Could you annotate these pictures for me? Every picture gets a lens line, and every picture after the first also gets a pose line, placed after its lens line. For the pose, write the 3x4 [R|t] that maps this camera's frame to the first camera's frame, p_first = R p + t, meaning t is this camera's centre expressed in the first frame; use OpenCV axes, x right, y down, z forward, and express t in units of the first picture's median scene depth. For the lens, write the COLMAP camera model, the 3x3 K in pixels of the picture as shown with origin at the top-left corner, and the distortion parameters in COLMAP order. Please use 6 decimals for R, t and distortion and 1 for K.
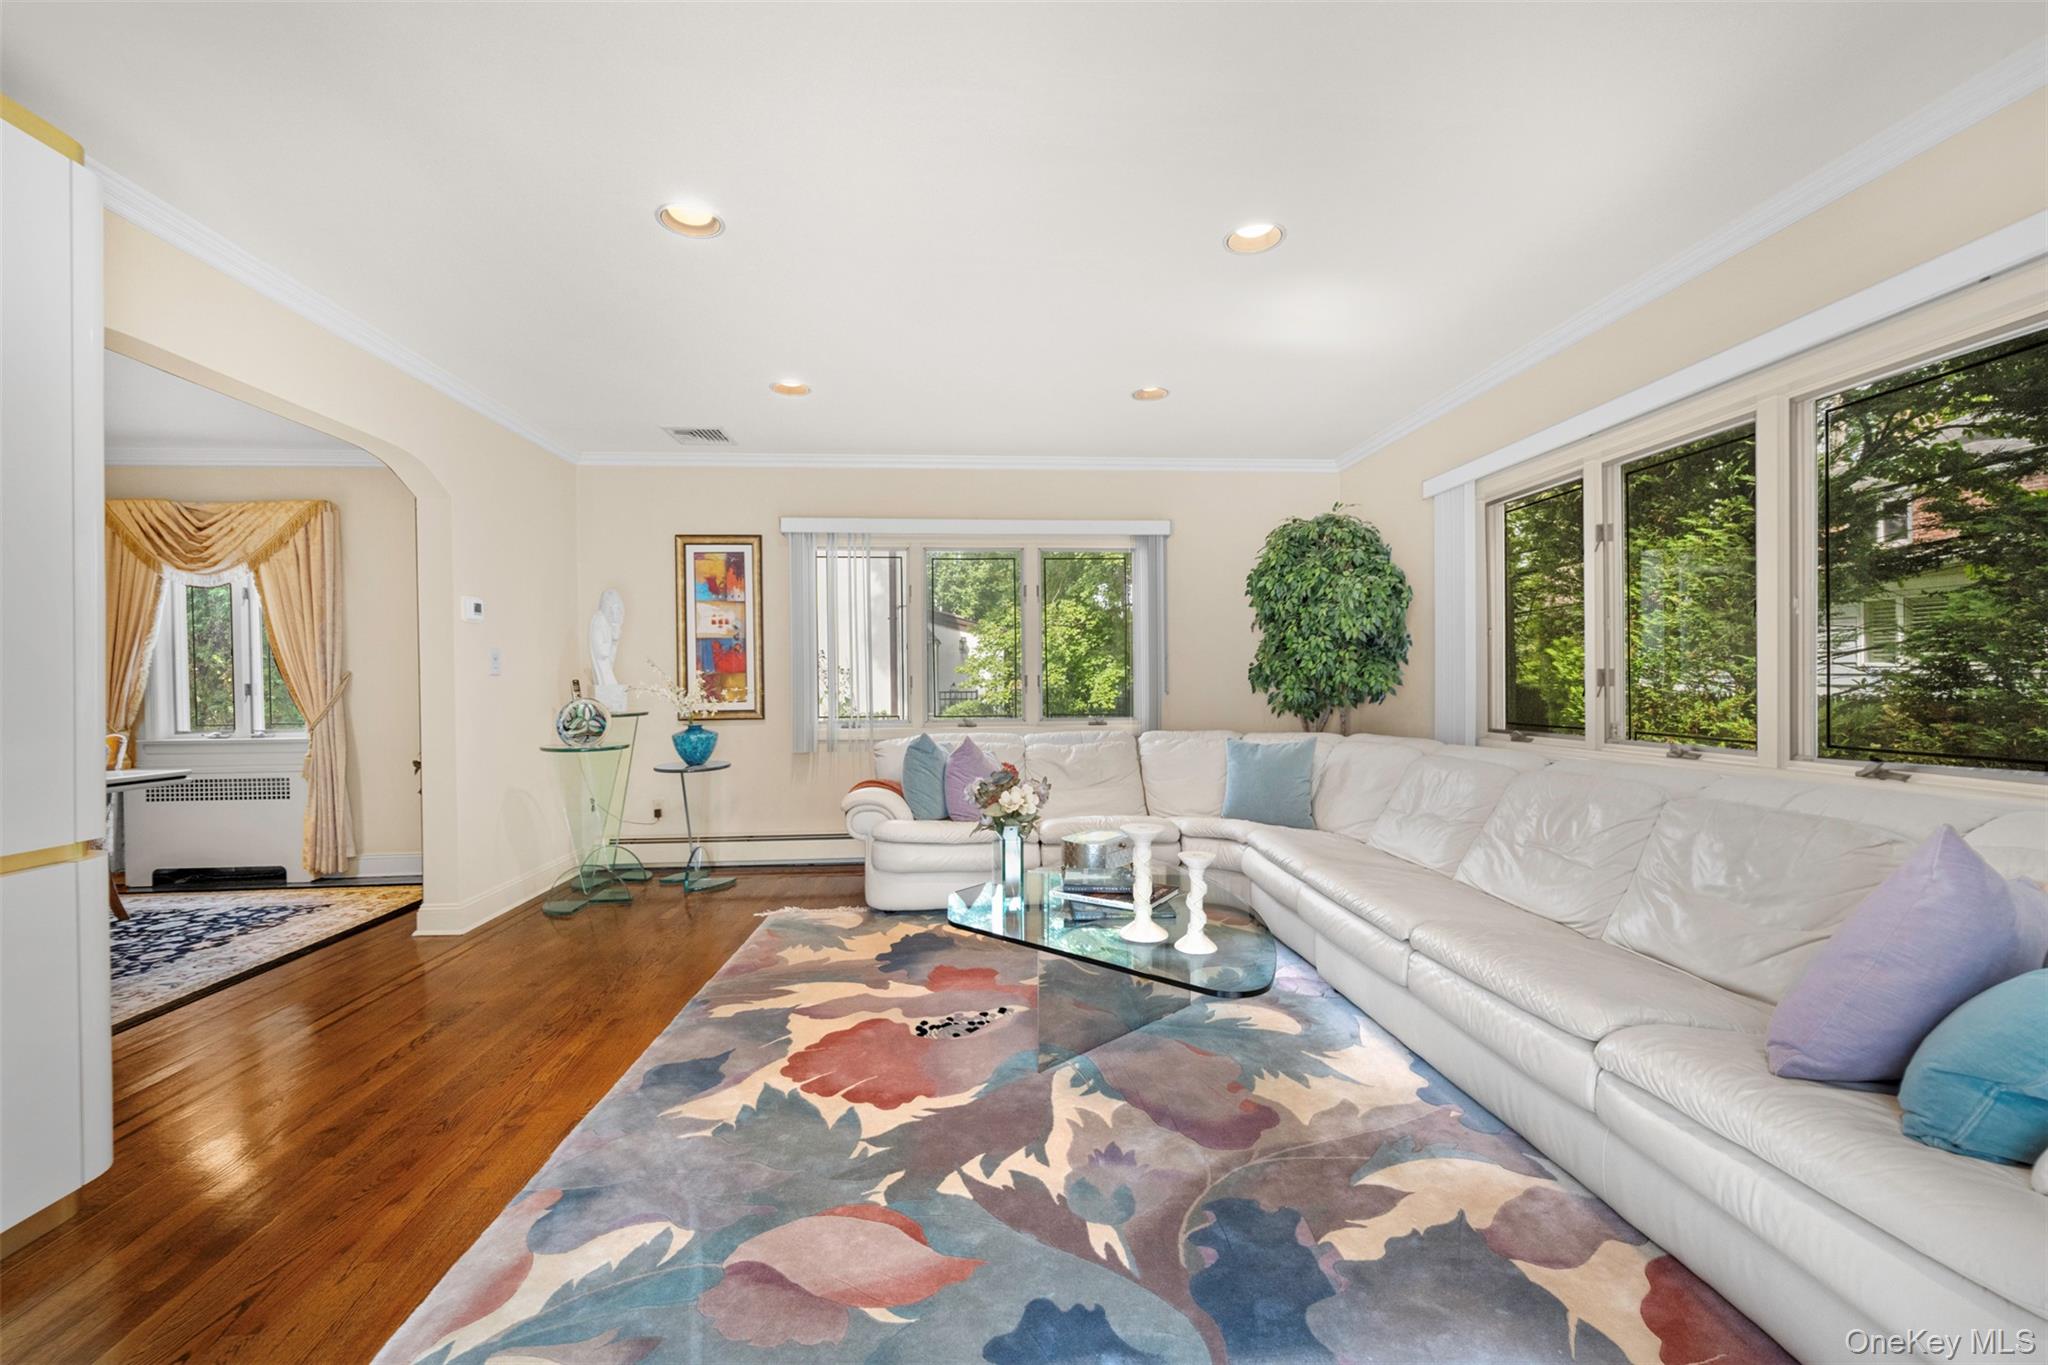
lens RADIAL K [[811.4, 0, 1024.0], [0, 811.4, 682.5], [0, 0, 1]] dist [0.001535, 0.000254]
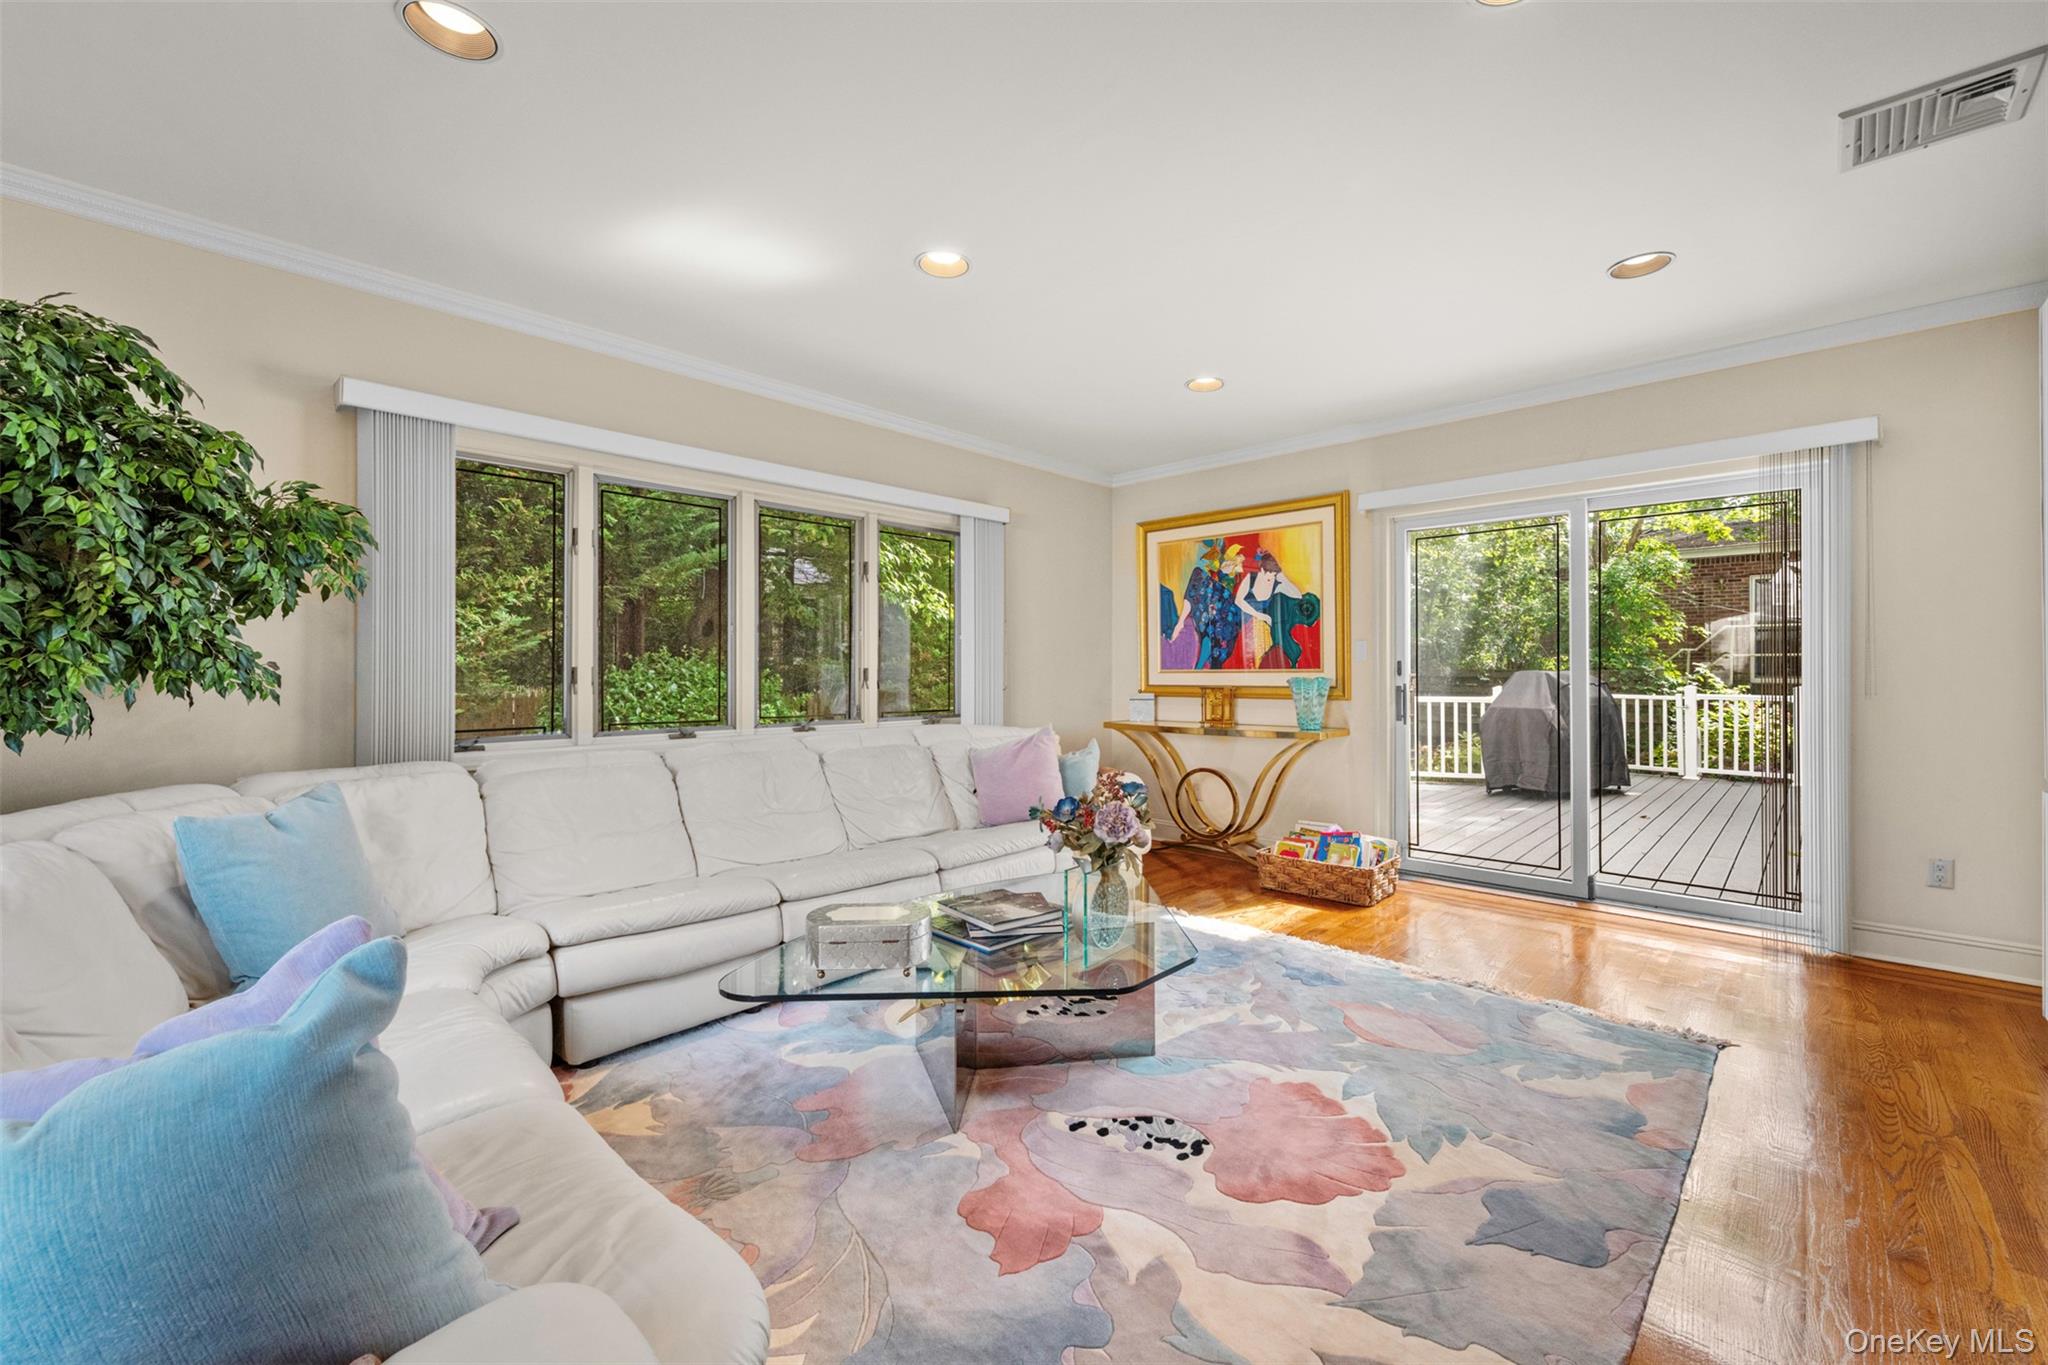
lens RADIAL K [[827.3, 0, 1029.7], [0, 827.3, 669.9], [0, 0, 1]] dist [-0.001528, -0.000196]
pose [[-0.672010, 0.013883, 0.740412, -0.474013], [0.007395, 0.999900, -0.012037, 0.001797], [-0.740505, -0.002614, -0.672046, 1.309664]]
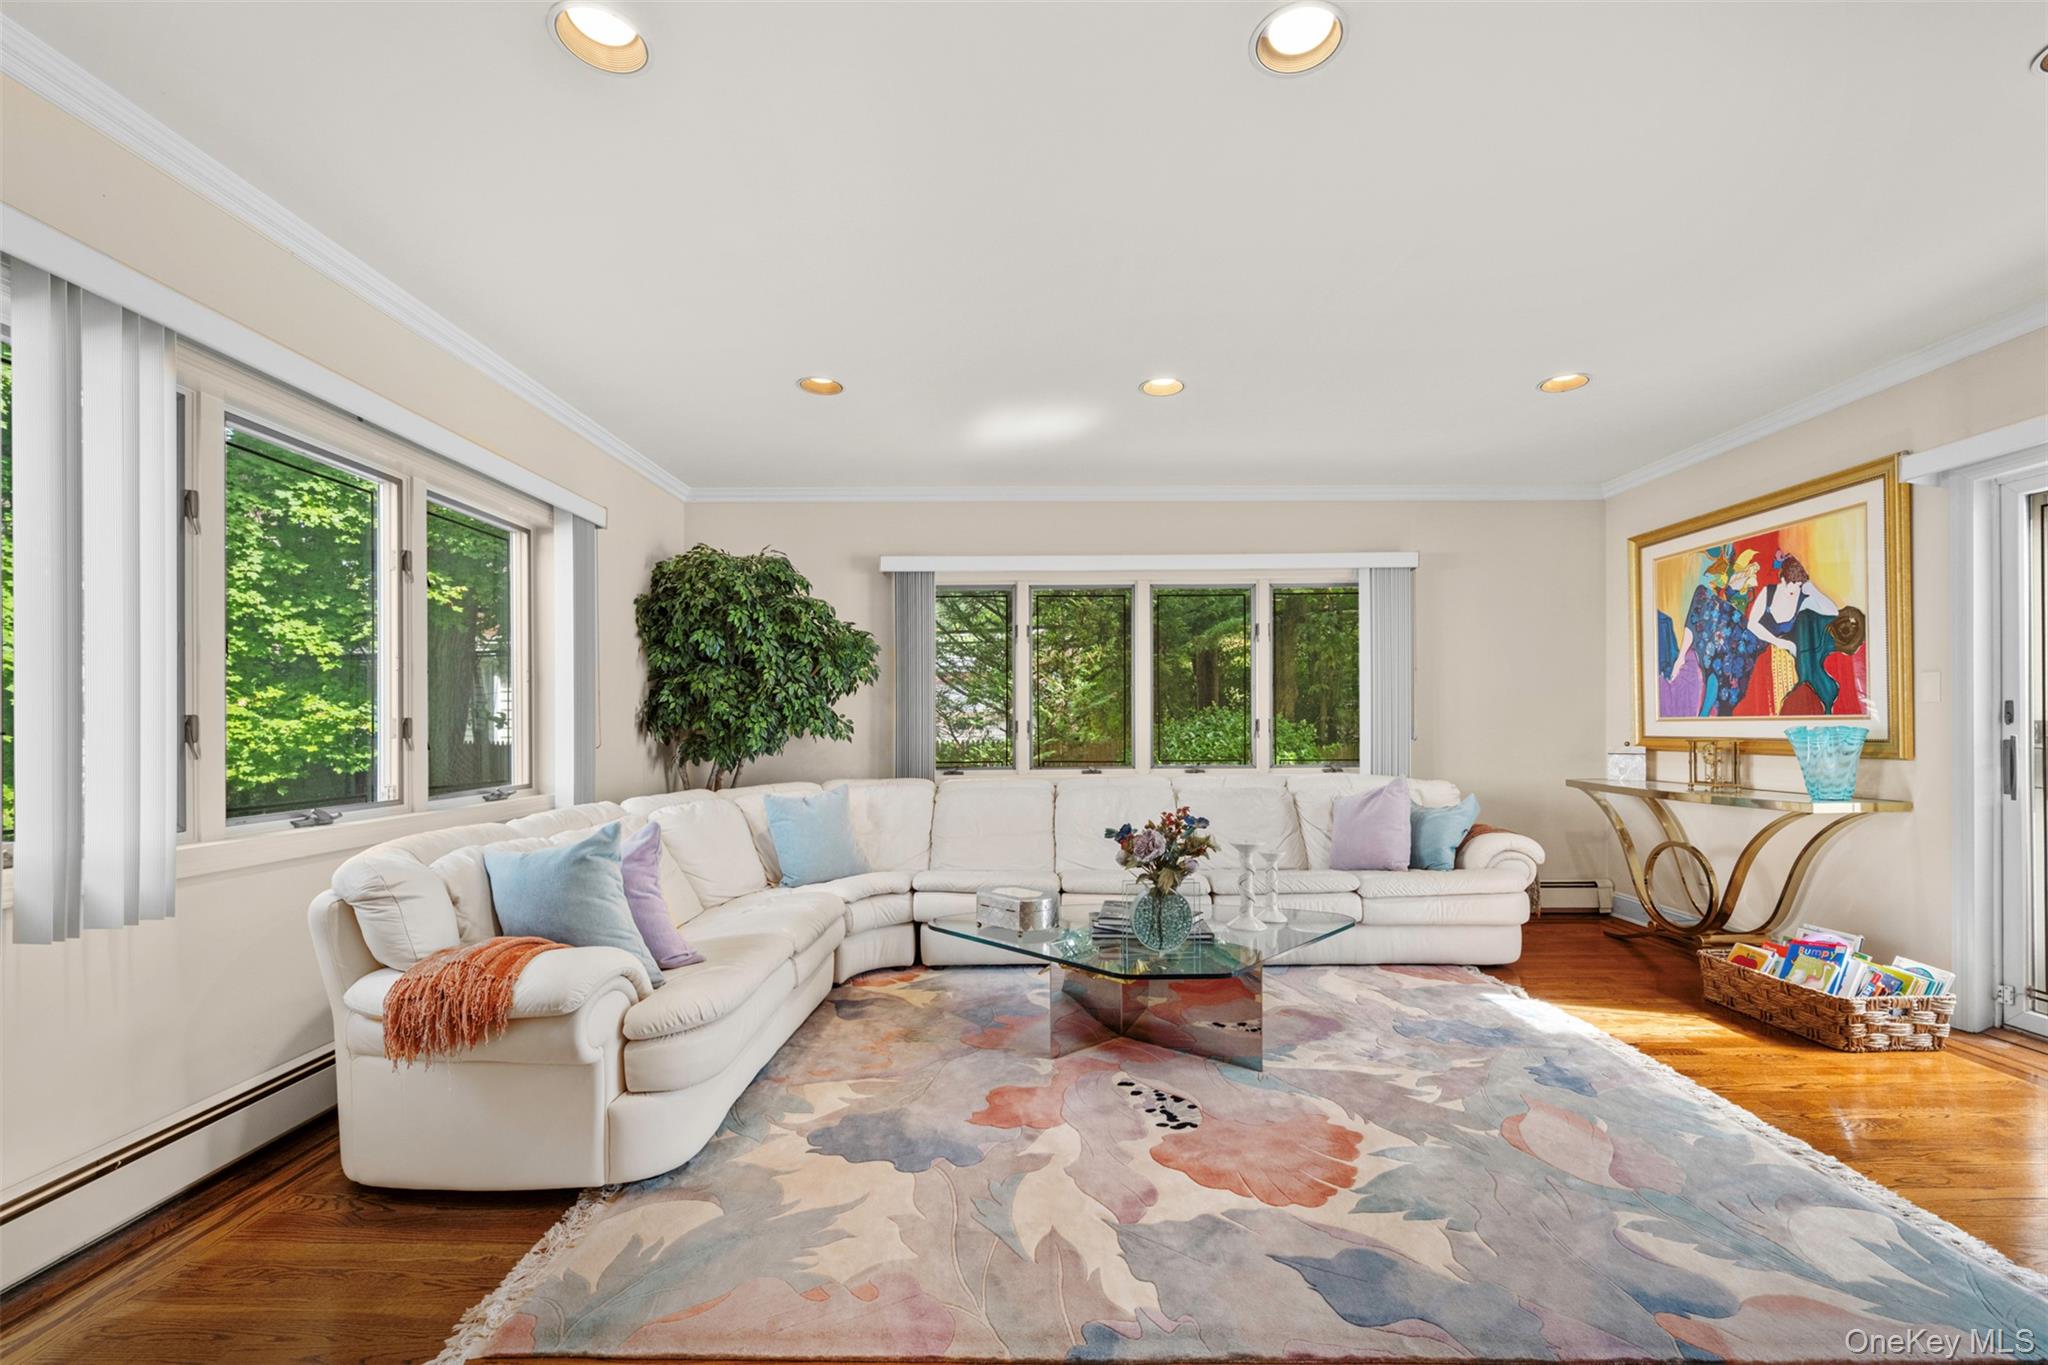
lens RADIAL K [[823.5, 0, 1037.4], [0, 823.5, 721.0], [0, 0, 1]] dist [0.000103, -0.000125]
pose [[0.067782, 0.015715, 0.997576, -0.828538], [0.004302, 0.999862, -0.016044, 0.006630], [-0.997691, 0.005379, 0.067705, 0.883956]]
